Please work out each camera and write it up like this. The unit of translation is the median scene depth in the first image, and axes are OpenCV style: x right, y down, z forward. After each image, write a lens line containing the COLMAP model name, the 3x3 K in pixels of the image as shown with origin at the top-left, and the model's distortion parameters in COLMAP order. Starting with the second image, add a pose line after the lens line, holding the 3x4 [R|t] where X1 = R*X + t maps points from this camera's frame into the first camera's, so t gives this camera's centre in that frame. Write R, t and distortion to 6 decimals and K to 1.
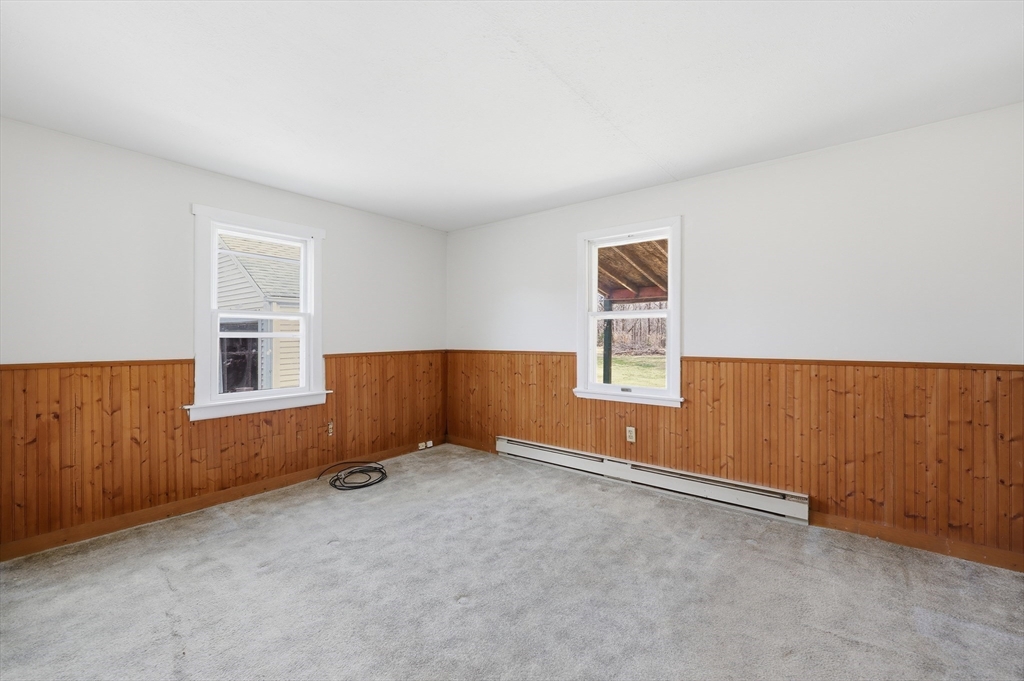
lens RADIAL K [[415.8, 0, 517.3], [0, 415.8, 337.7], [0, 0, 1]] dist [-0.003863, 0.000295]
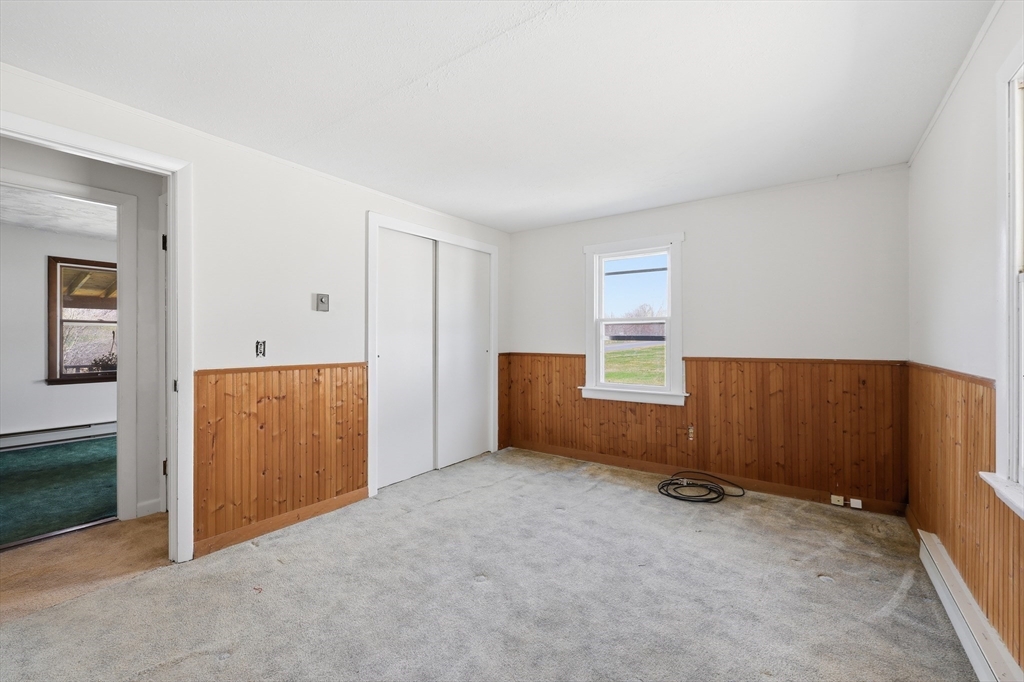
lens RADIAL K [[415.8, 0, 519.2], [0, 415.8, 342.7], [0, 0, 1]] dist [-0.003863, 0.000295]
pose [[0.064419, 0.006708, -0.997900, 0.541697], [-0.004460, 0.999969, 0.006434, 0.001763], [0.997913, 0.004036, 0.064447, 0.578003]]
